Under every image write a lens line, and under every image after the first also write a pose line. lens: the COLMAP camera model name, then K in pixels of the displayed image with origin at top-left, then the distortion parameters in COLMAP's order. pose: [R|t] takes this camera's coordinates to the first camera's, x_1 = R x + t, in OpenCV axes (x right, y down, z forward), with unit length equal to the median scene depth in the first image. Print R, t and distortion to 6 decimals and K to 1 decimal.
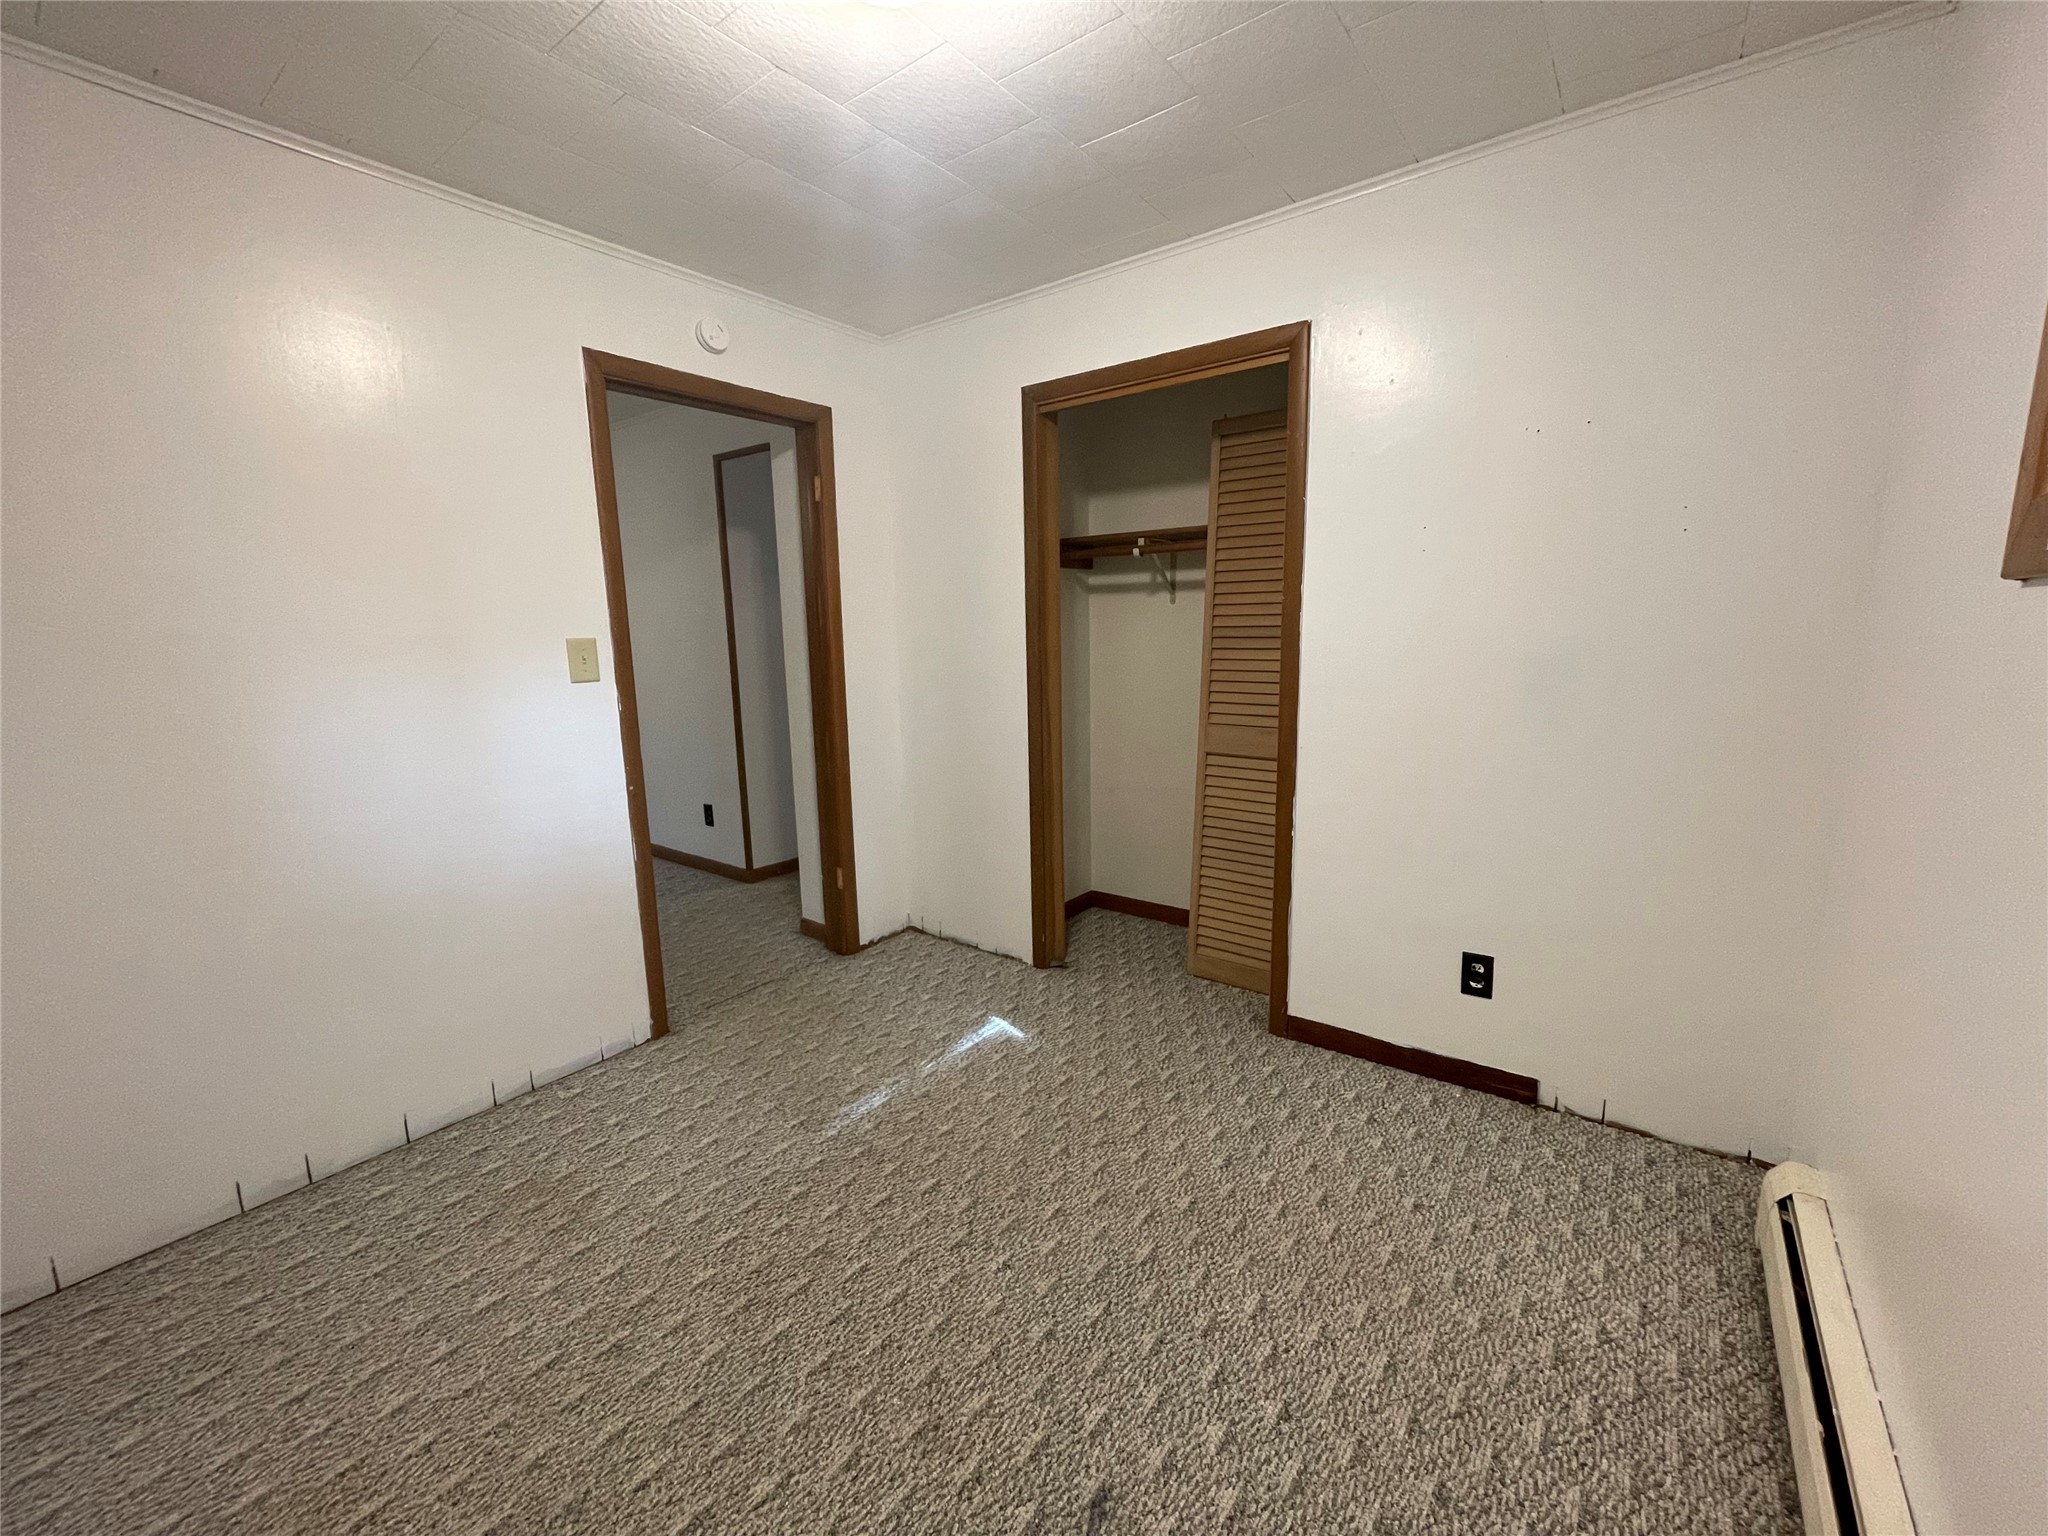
lens RADIAL K [[827.0, 0, 1021.9], [0, 827.0, 765.3], [0, 0, 1]] dist [-0.002014, -0.000218]
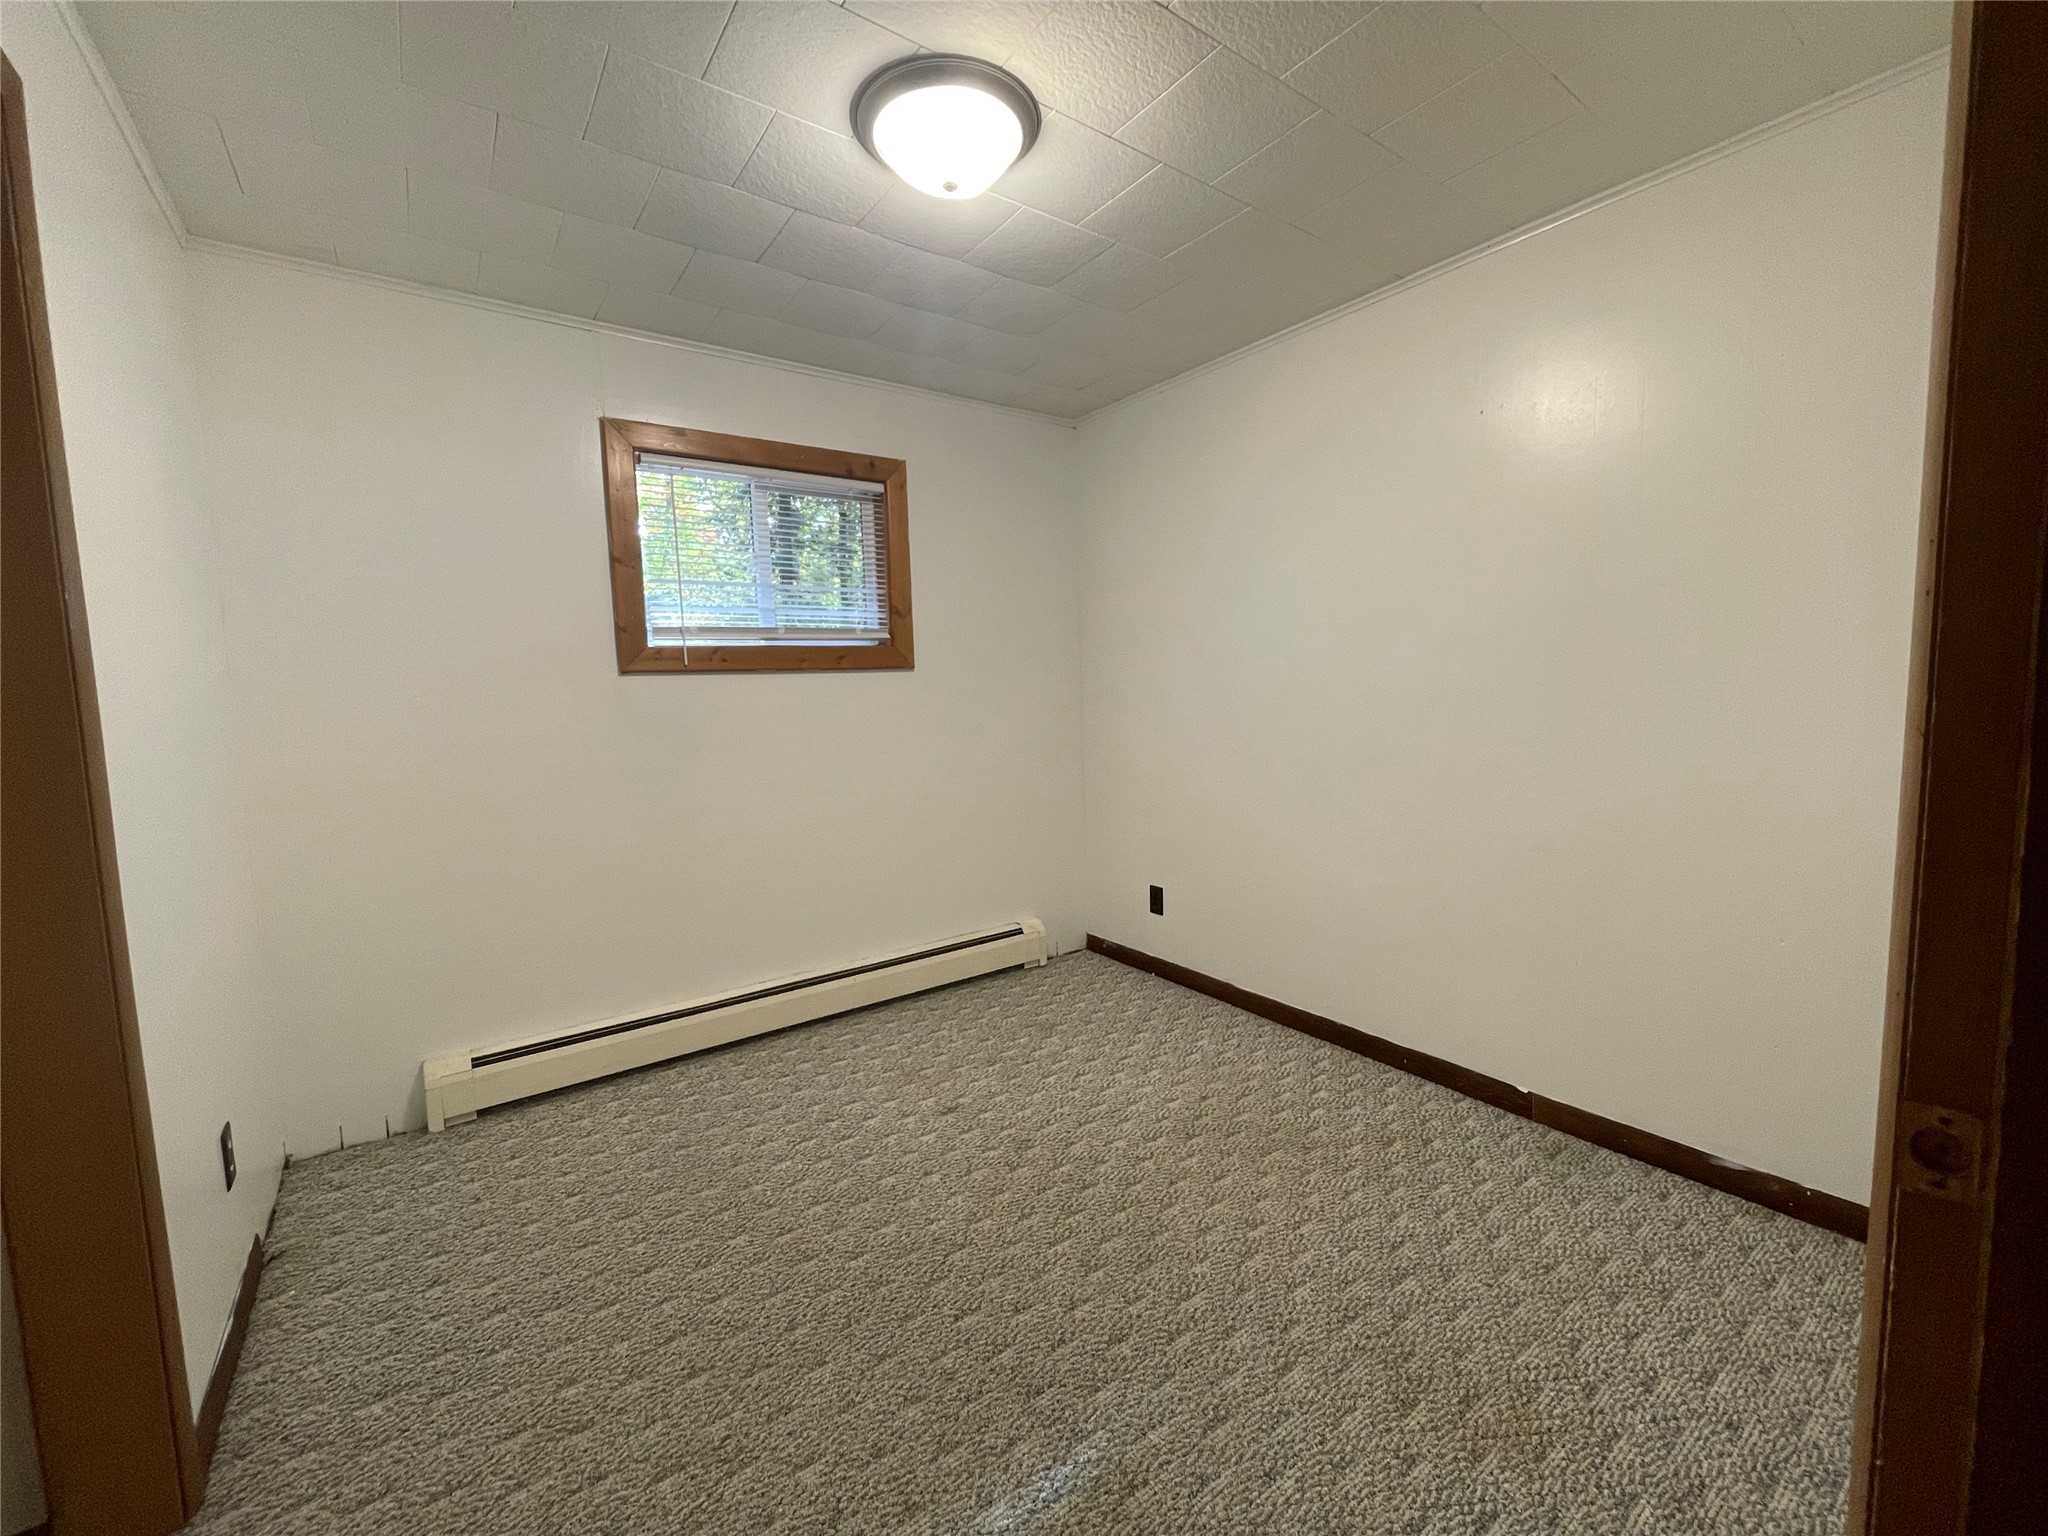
lens RADIAL K [[827.0, 0, 1021.9], [0, 827.0, 765.3], [0, 0, 1]] dist [-0.002014, -0.000218]
pose [[-0.955452, 0.022902, 0.294256, -0.480911], [0.097392, 0.965606, 0.241081, -0.260777], [-0.278614, 0.258999, -0.924821, 1.829552]]
